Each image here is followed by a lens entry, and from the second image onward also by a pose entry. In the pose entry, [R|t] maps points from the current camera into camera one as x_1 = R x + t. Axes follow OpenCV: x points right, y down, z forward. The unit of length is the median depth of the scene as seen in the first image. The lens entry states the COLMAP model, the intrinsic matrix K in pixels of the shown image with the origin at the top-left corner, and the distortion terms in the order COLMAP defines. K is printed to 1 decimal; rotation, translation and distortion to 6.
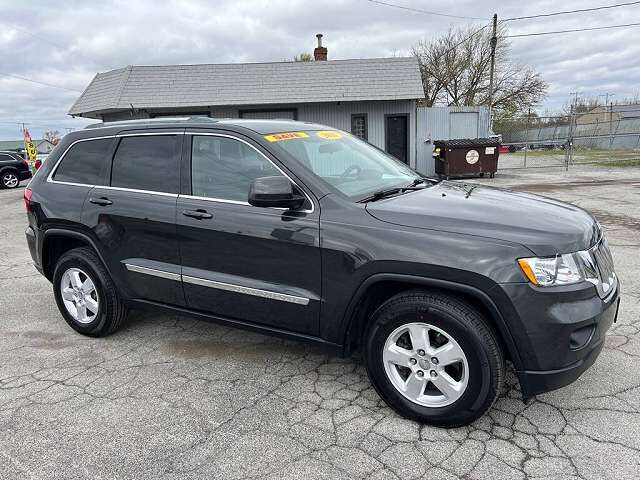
lens RADIAL K [[465.0, 0, 320.0], [0, 465.0, 240.0], [0, 0, 1]] dist [0.032627, -0.053312]
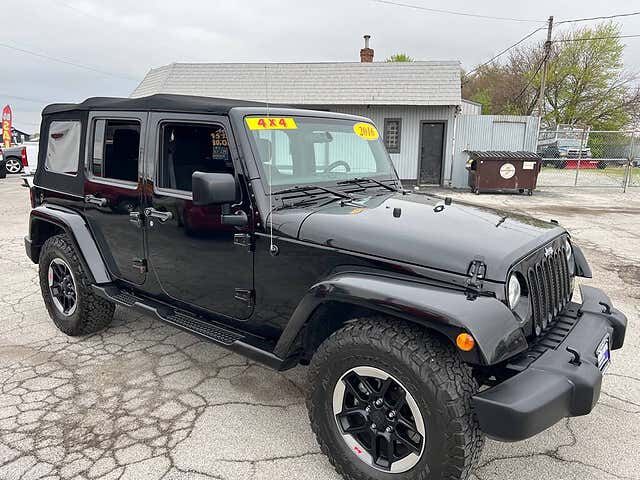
lens RADIAL K [[466.9, 0, 316.4], [0, 466.9, 240.7], [0, 0, 1]] dist [0.019924, -0.038822]
pose [[0.981238, 0.089253, -0.170898, 0.121543], [-0.089402, 0.995972, 0.006836, -0.013905], [0.170820, 0.008571, 0.985265, 0.031348]]
